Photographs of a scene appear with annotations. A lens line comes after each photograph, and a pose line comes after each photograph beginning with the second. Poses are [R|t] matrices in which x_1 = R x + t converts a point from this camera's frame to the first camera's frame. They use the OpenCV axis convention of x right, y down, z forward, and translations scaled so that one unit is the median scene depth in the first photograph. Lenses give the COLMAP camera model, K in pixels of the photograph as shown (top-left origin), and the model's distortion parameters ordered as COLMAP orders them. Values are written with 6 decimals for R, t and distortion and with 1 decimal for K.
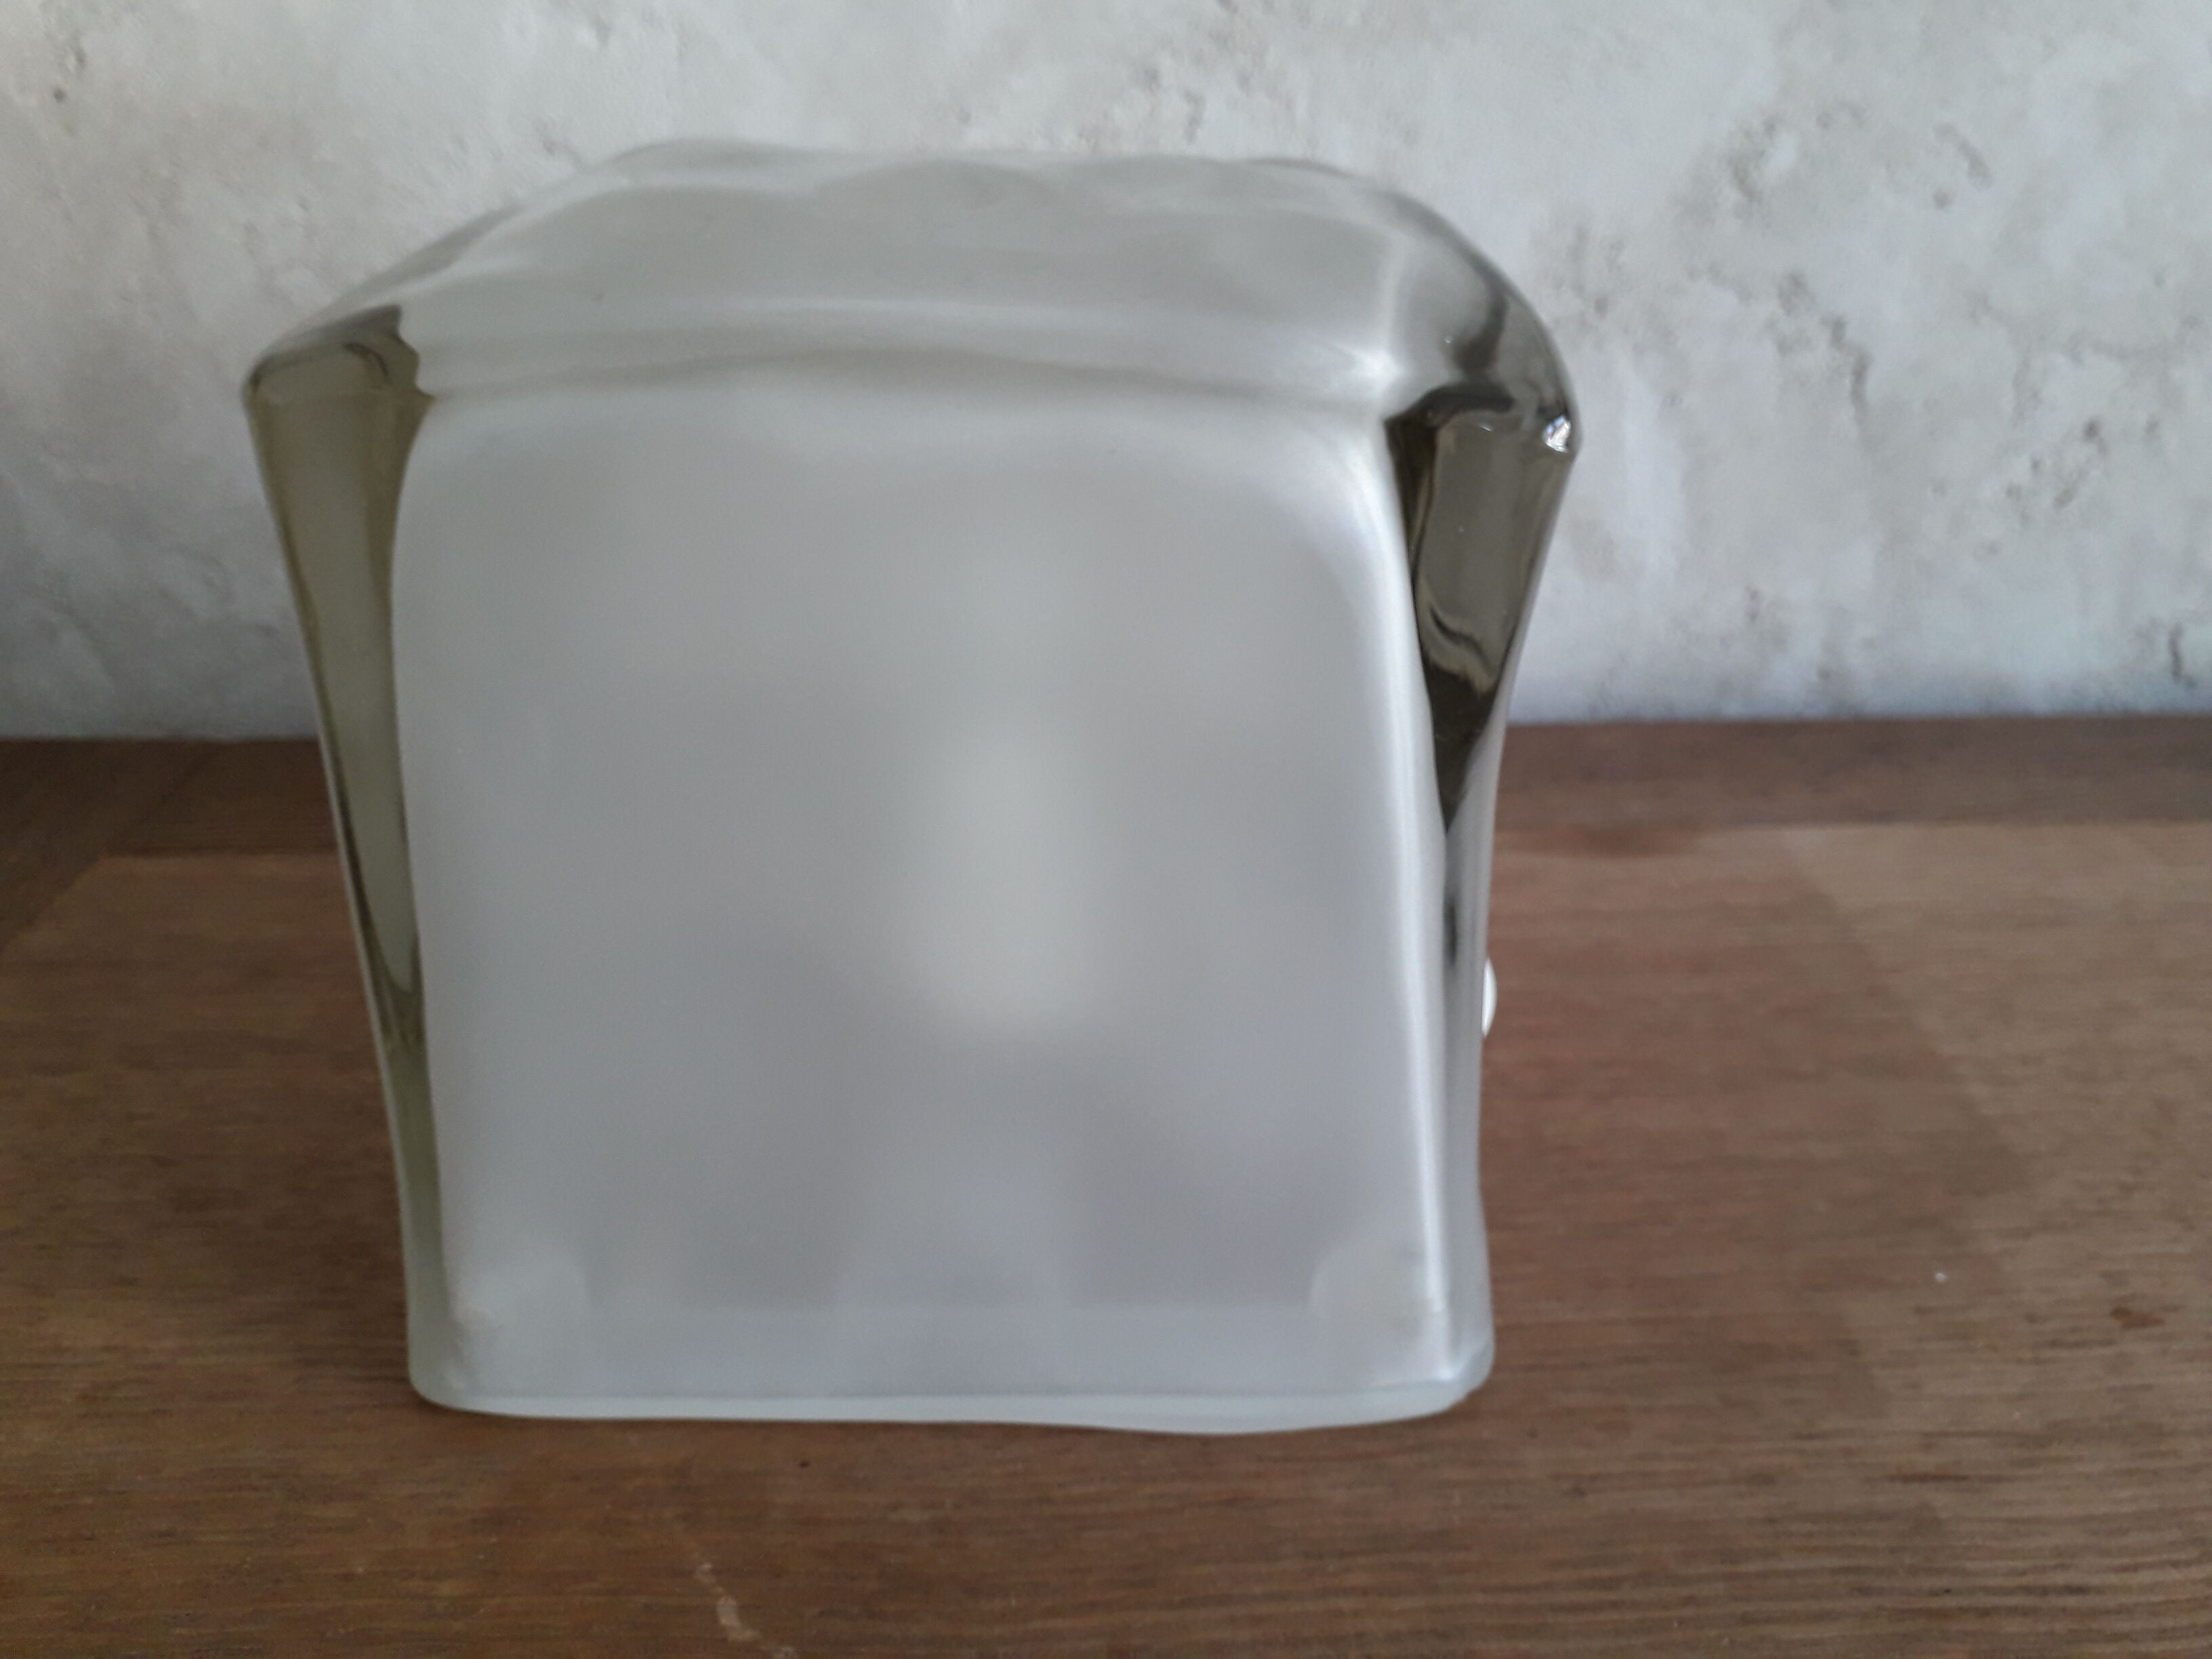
lens RADIAL K [[1840.3, 0, 1135.3], [0, 1840.3, 831.4], [0, 0, 1]] dist [-0.029212, 0.000677]
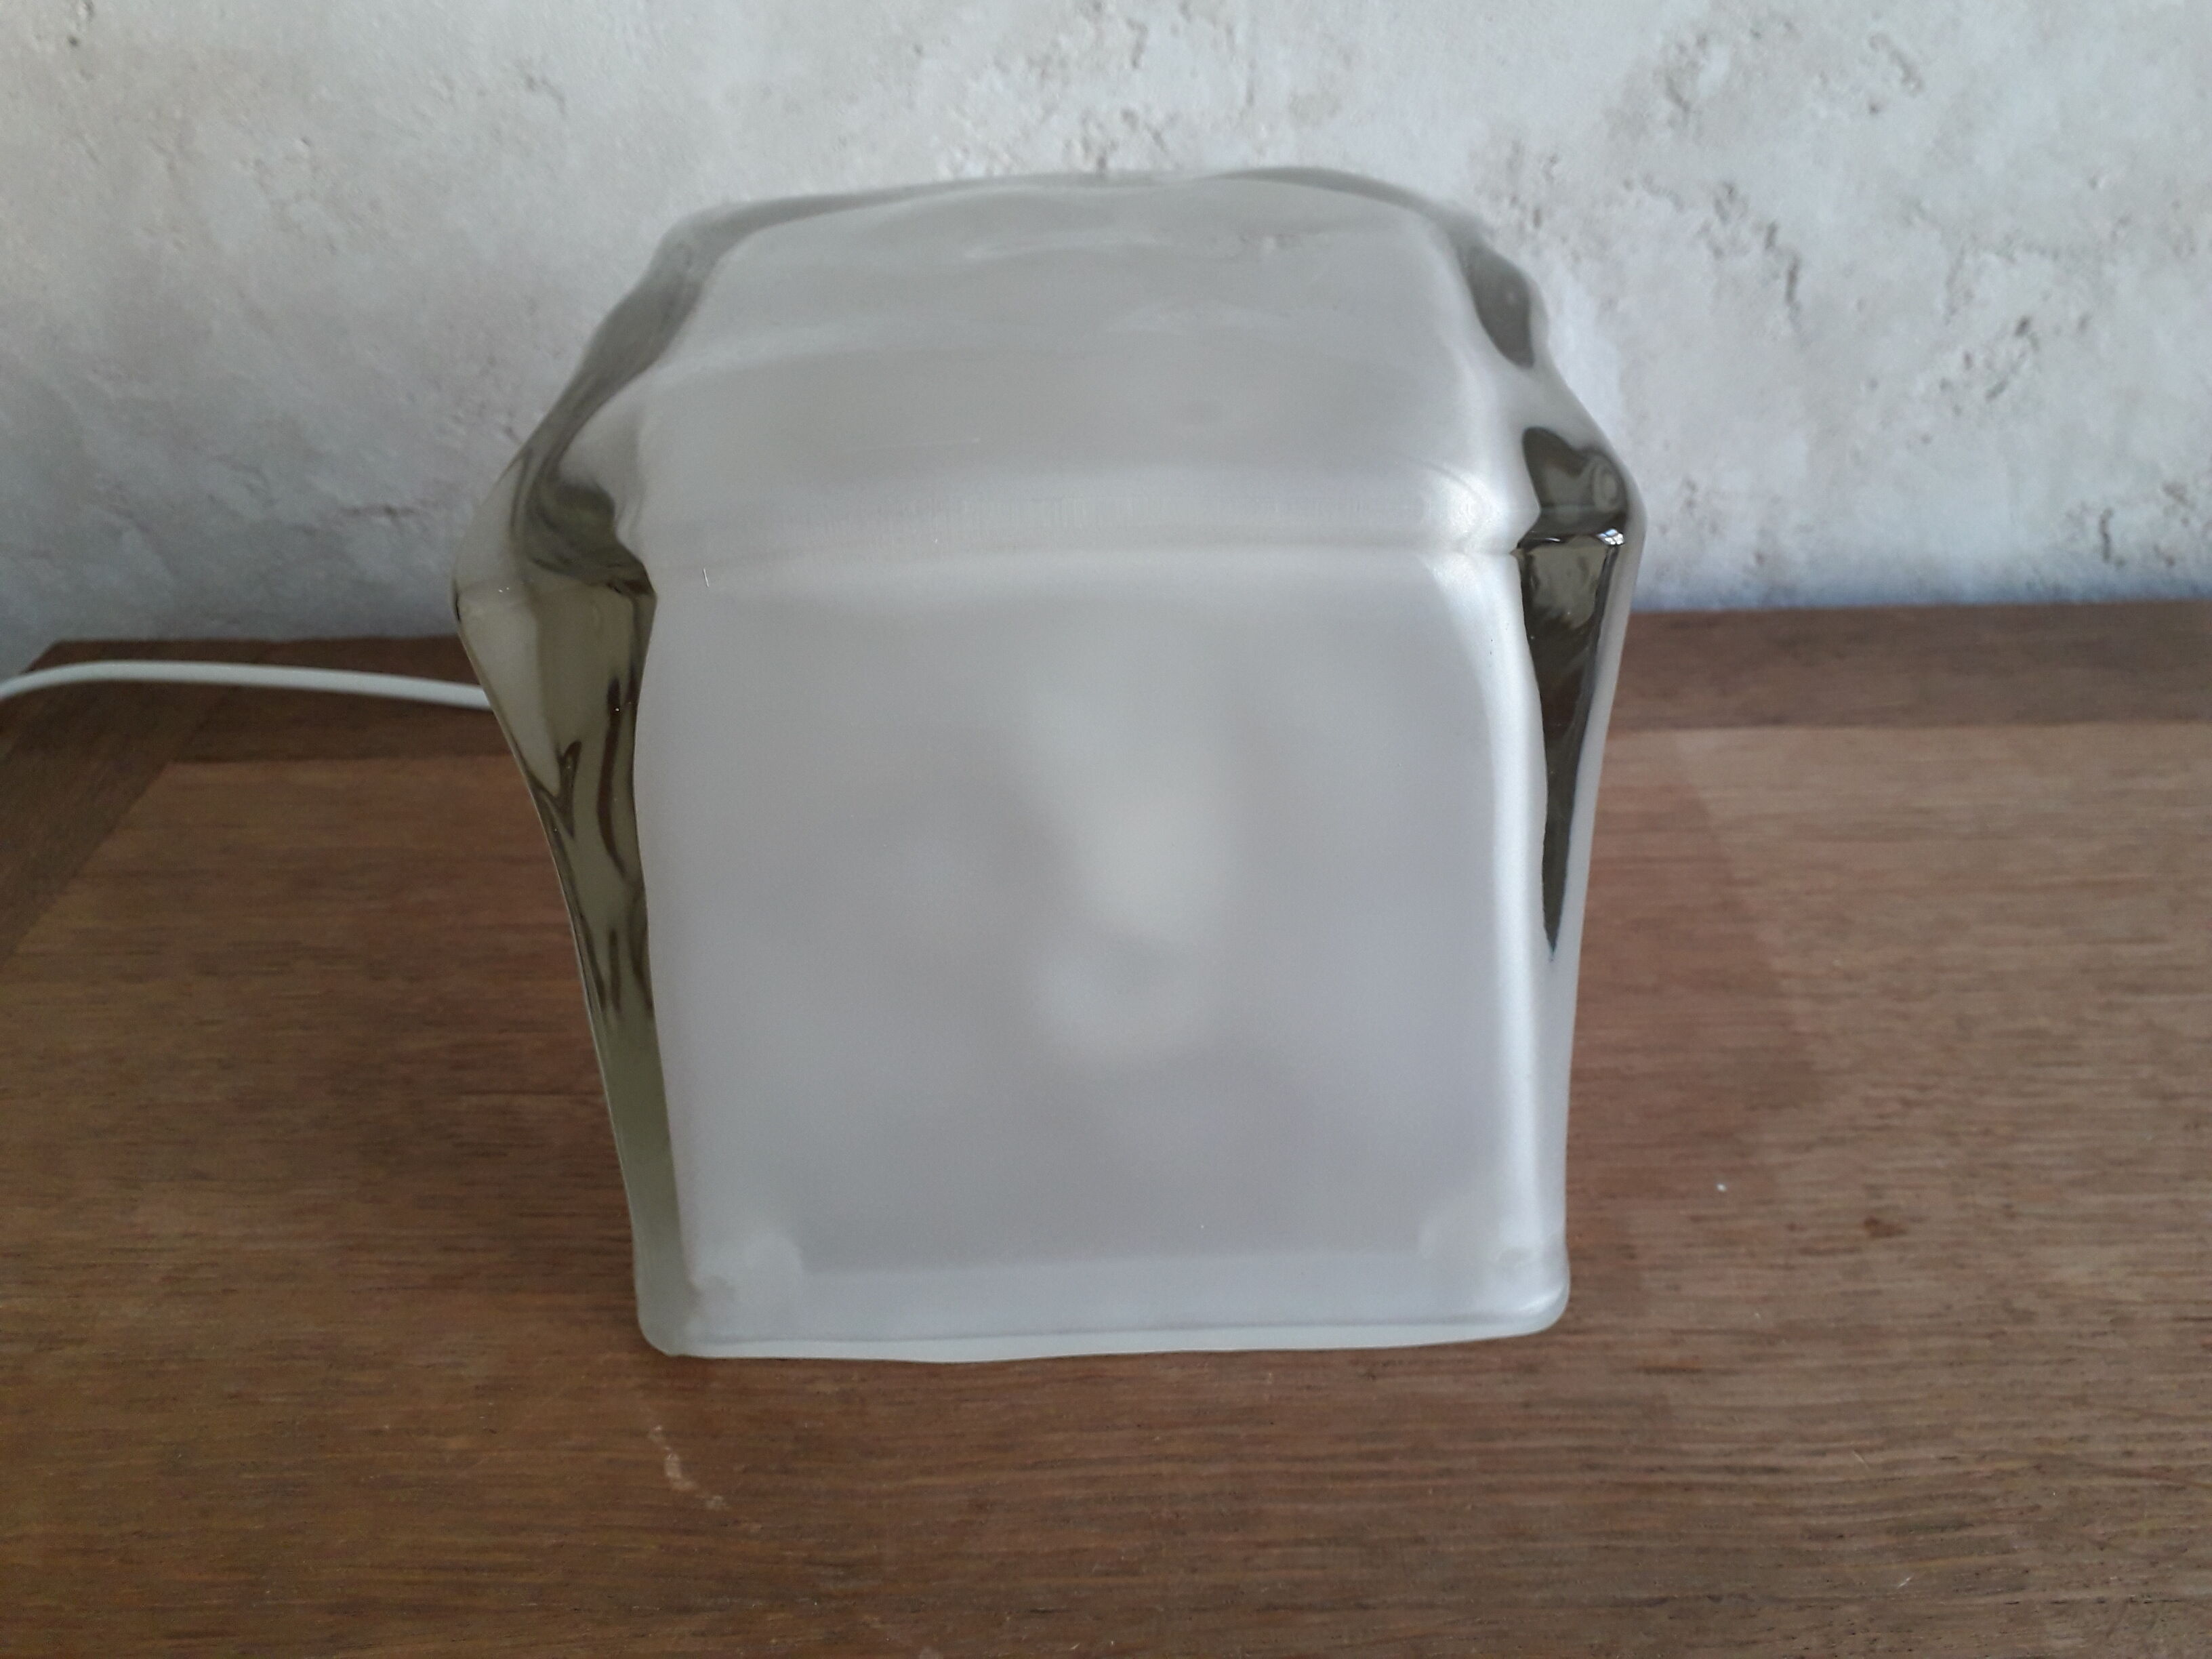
lens RADIAL K [[1827.5, 0, 1136.2], [0, 1827.5, 830.9], [0, 0, 1]] dist [-0.021301, -0.000568]
pose [[0.998762, 0.000257, -0.049749, 0.134527], [0.006822, 0.989830, 0.142089, -0.154868], [0.049280, -0.142252, 0.988603, -0.136495]]
